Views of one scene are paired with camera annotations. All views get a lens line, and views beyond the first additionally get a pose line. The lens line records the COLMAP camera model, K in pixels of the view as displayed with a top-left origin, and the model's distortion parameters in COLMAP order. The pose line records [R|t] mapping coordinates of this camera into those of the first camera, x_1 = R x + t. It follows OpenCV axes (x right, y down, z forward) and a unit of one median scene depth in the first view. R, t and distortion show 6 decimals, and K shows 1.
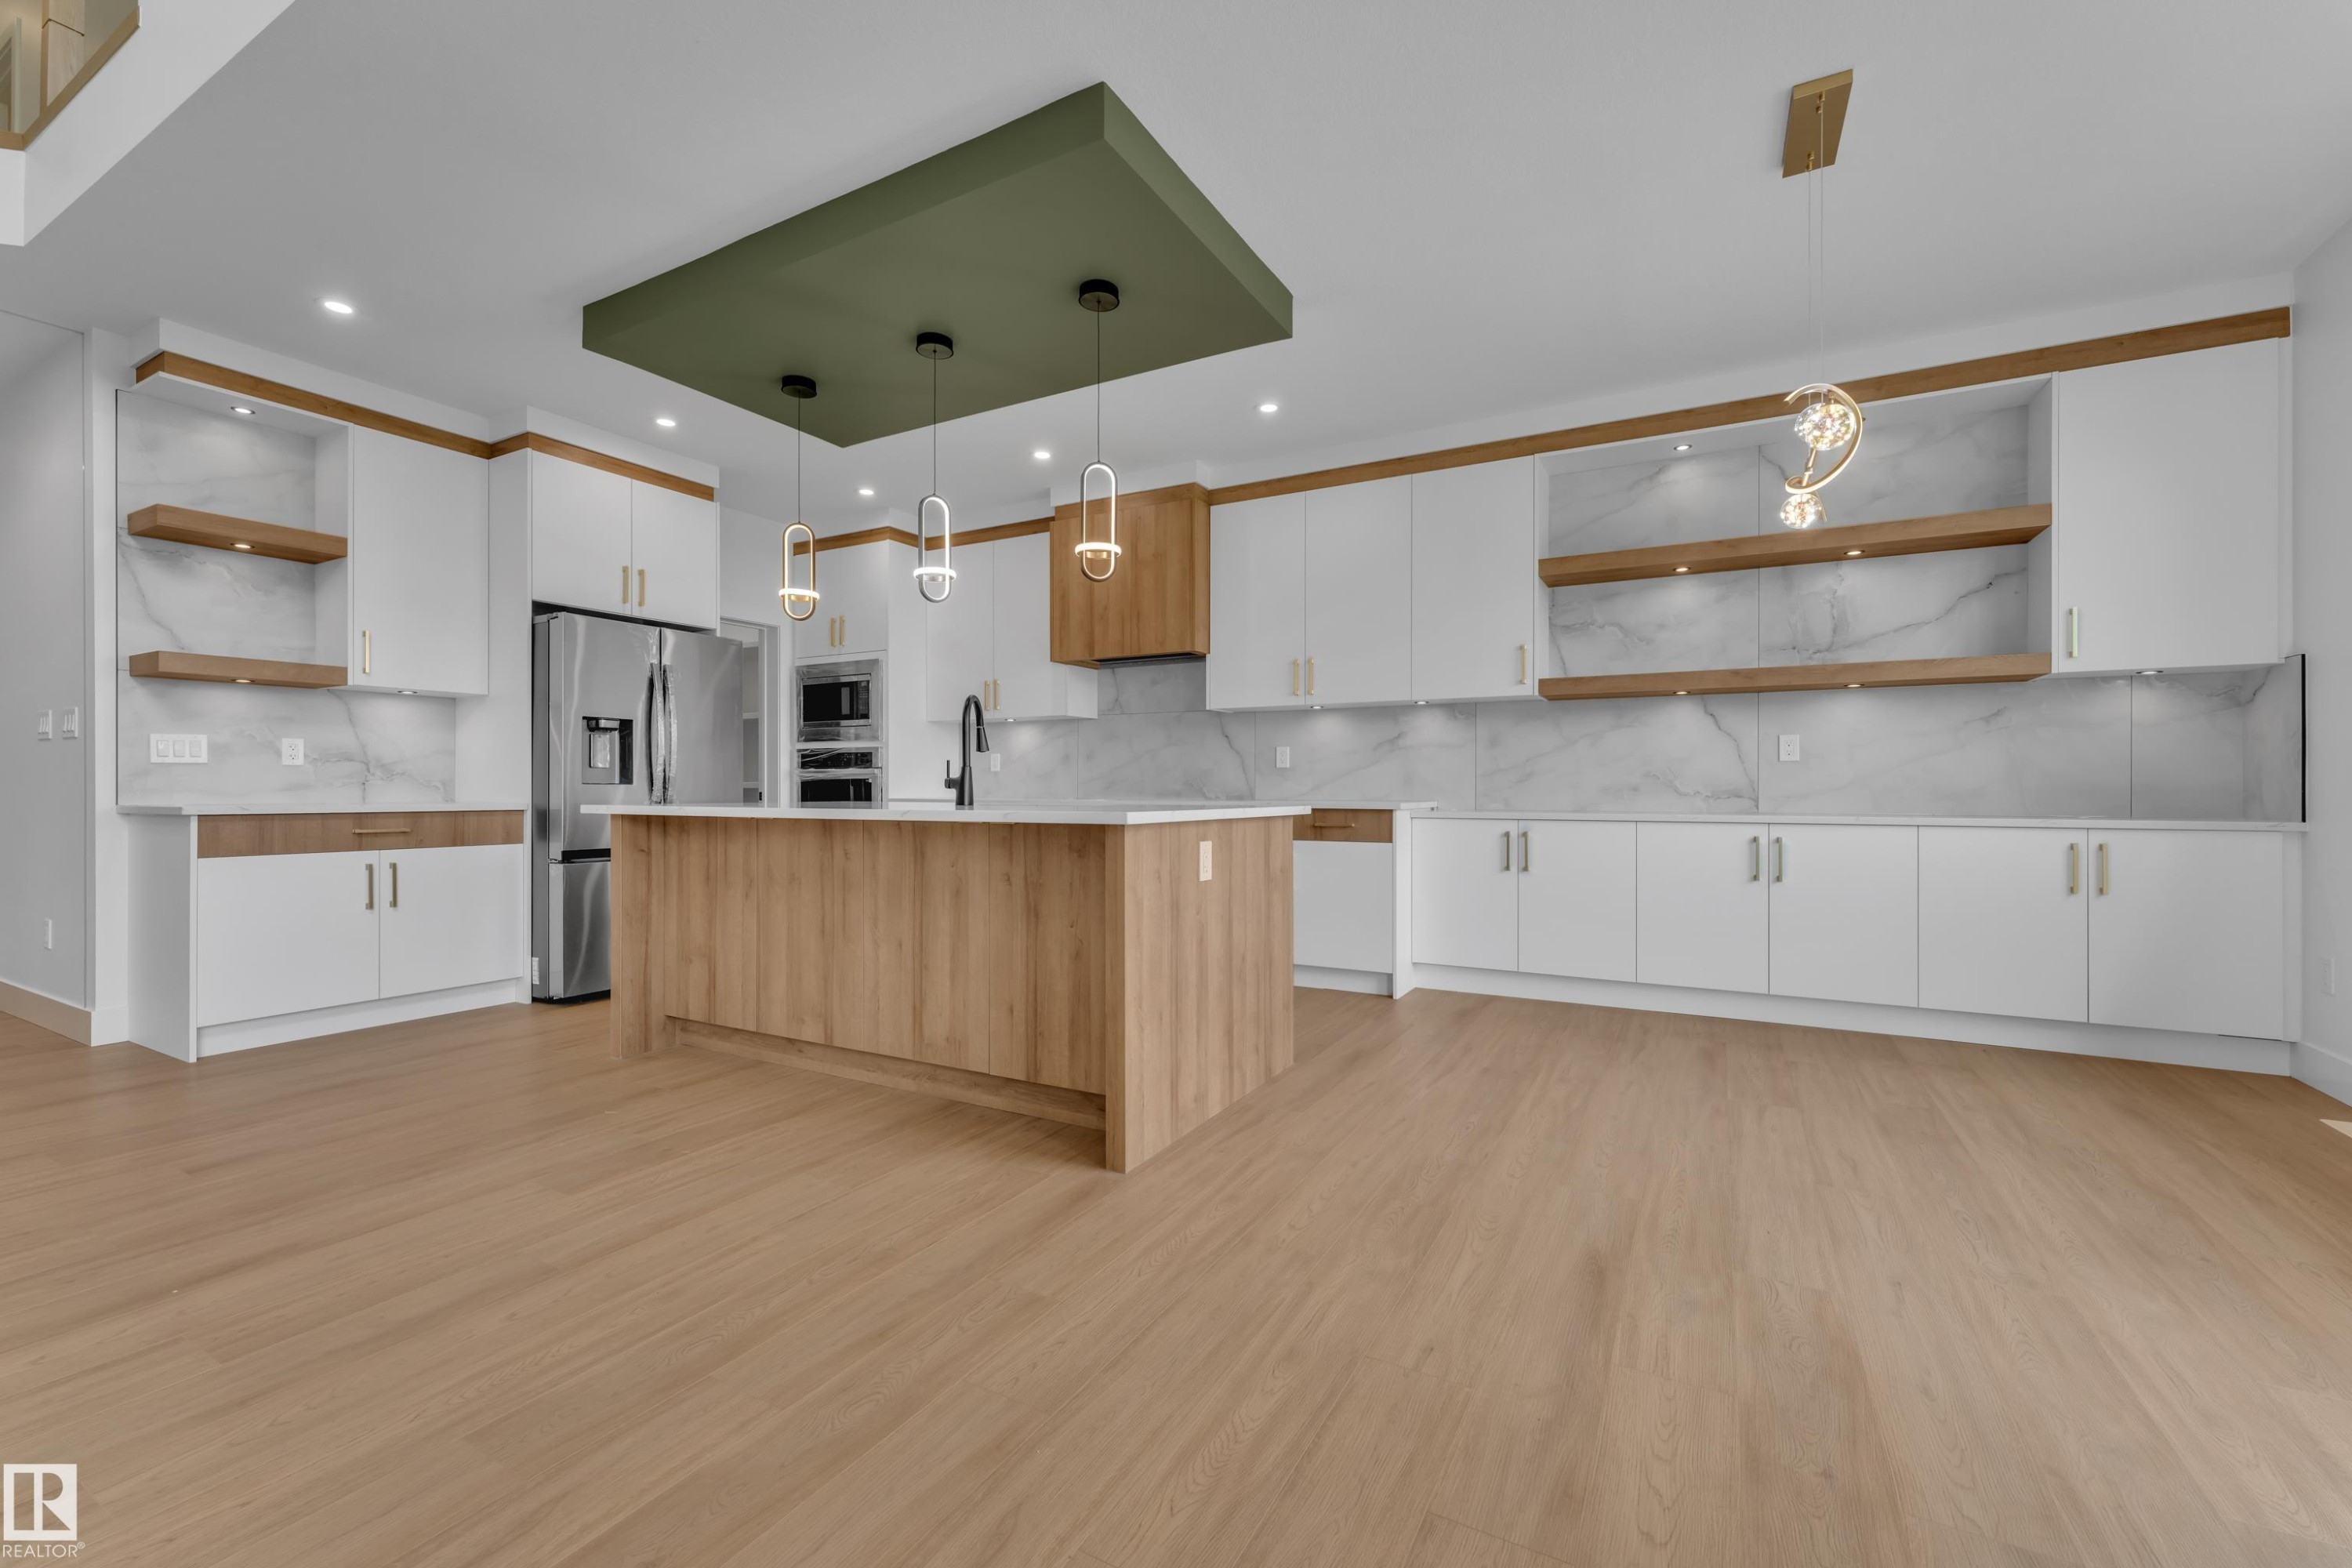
lens RADIAL K [[943.6, 0, 1176.6], [0, 943.6, 786.7], [0, 0, 1]] dist [0.002251, -0.000147]
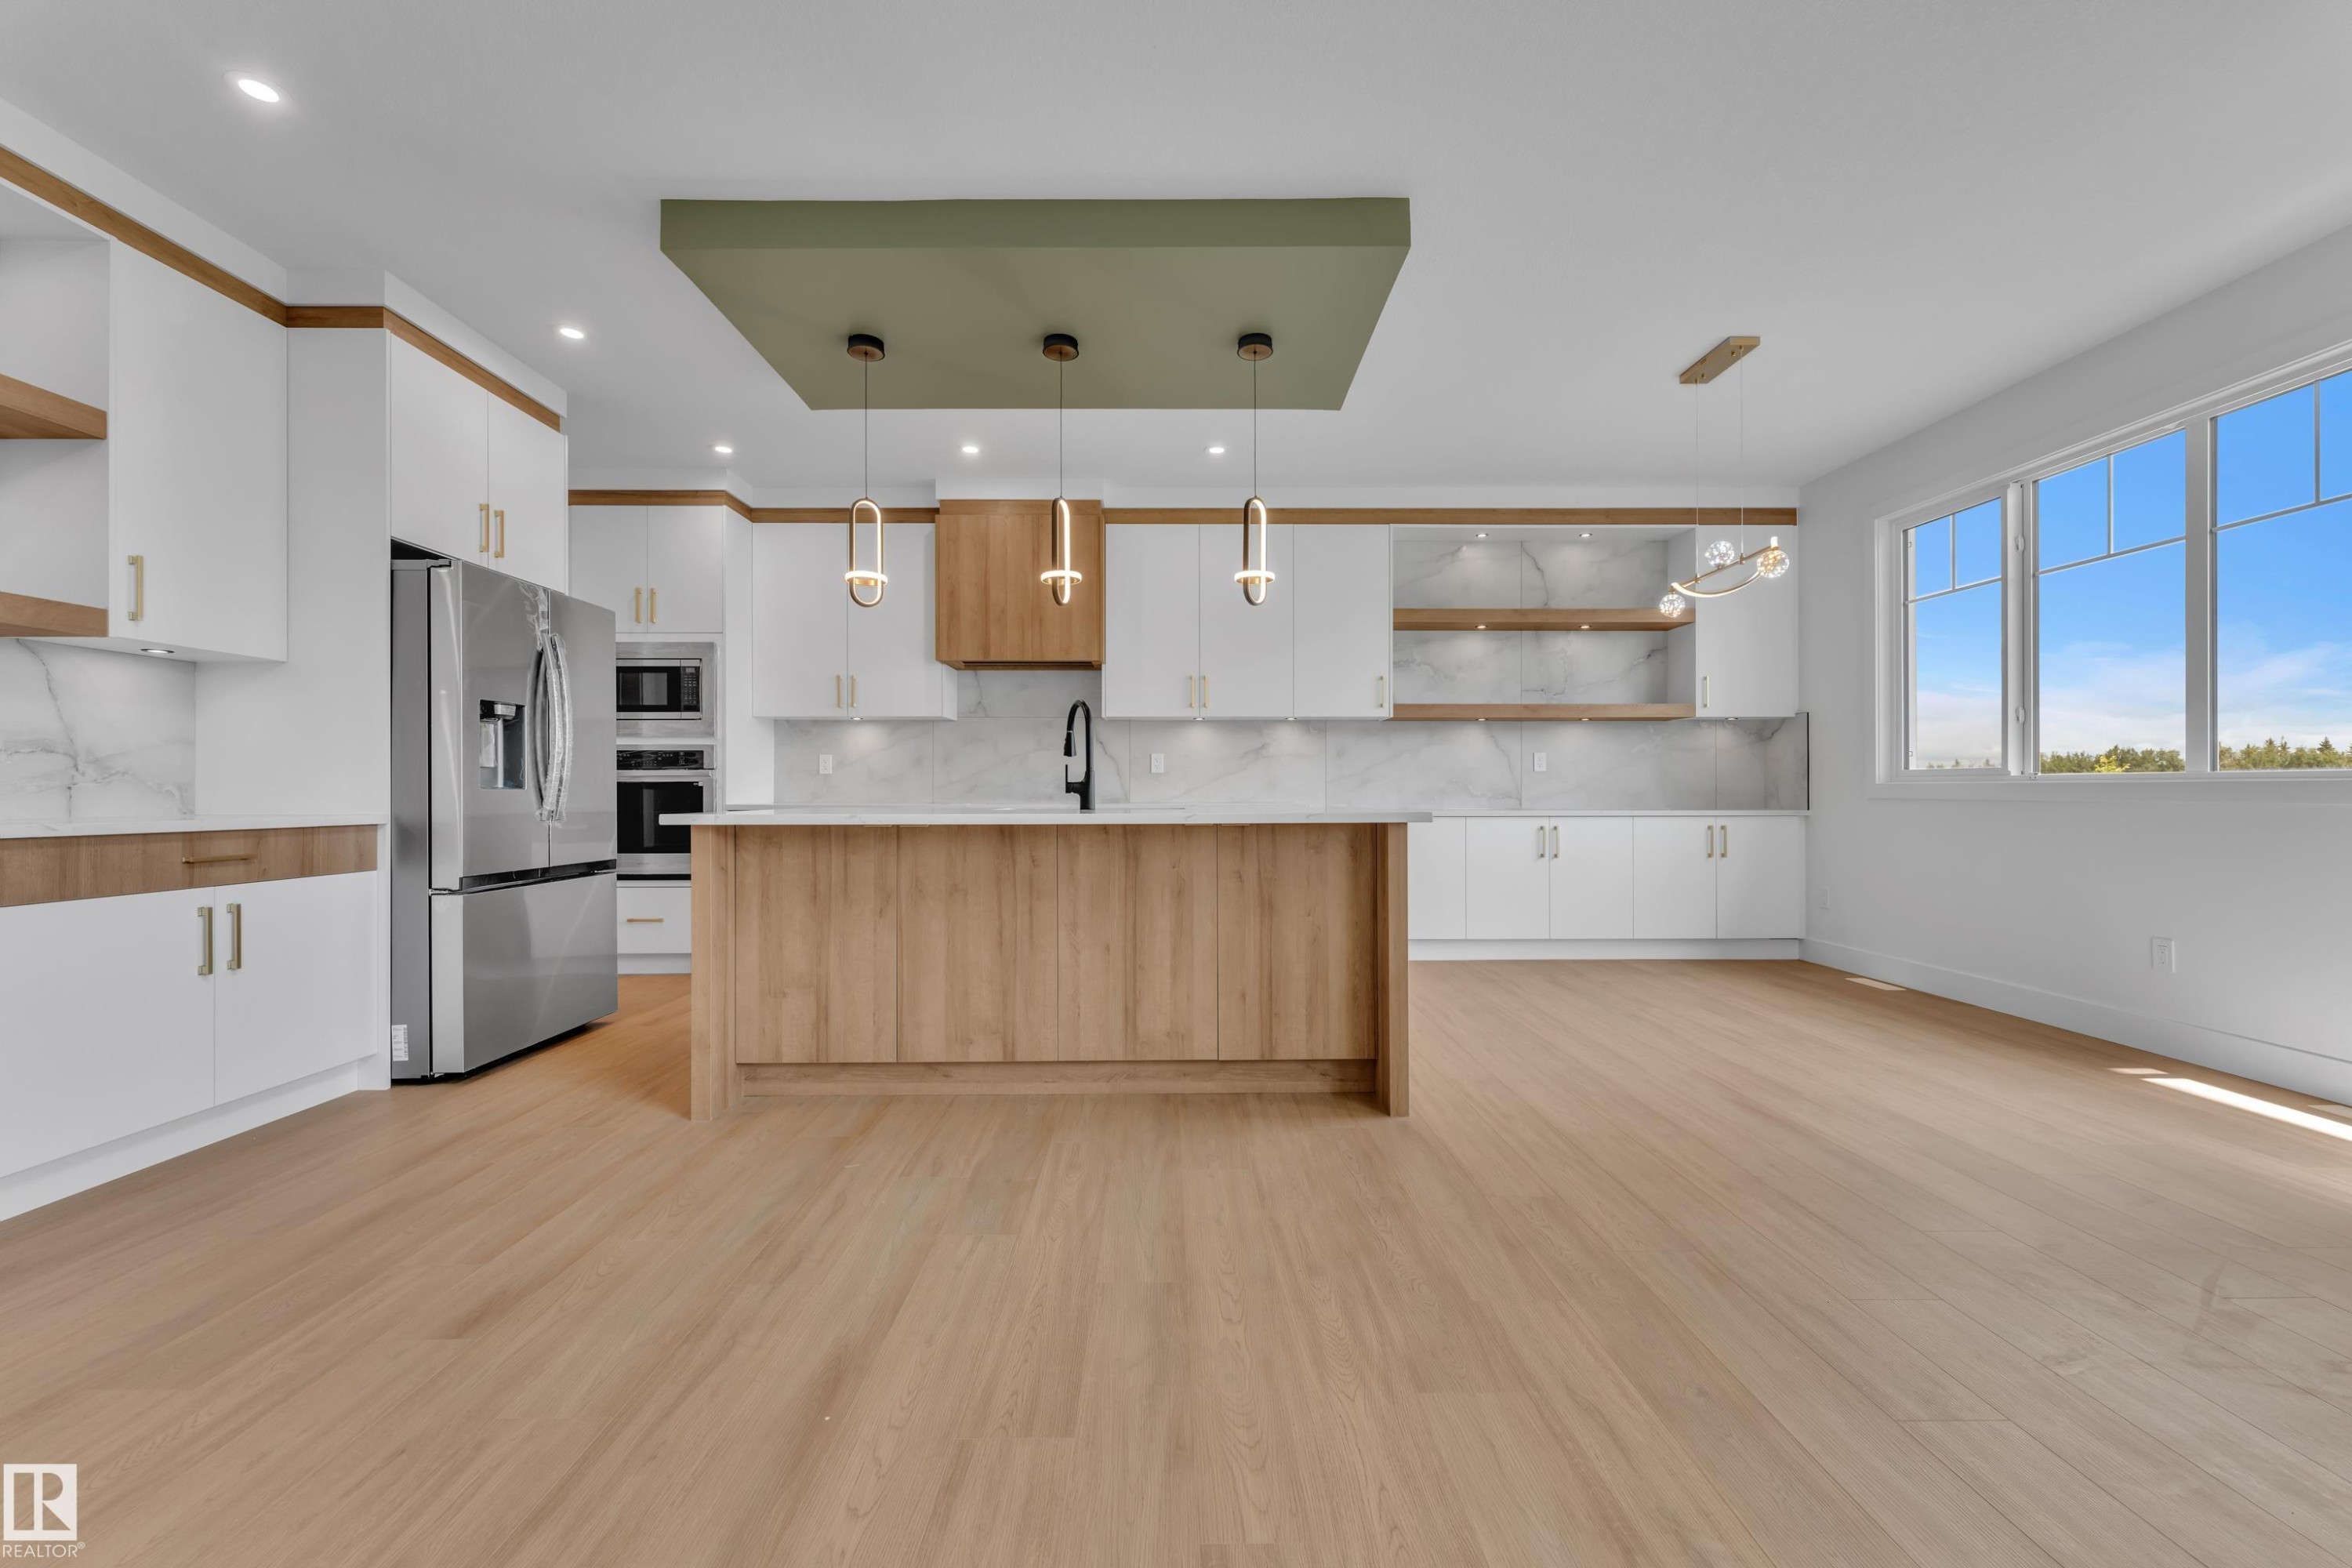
lens RADIAL K [[943.6, 0, 1159.1], [0, 943.6, 788.7], [0, 0, 1]] dist [0.002251, -0.000147]
pose [[0.869772, -0.000748, 0.493452, -0.553019], [0.001100, 0.999999, -0.000423, -0.001714], [-0.493452, 0.000911, 0.869773, 0.072130]]
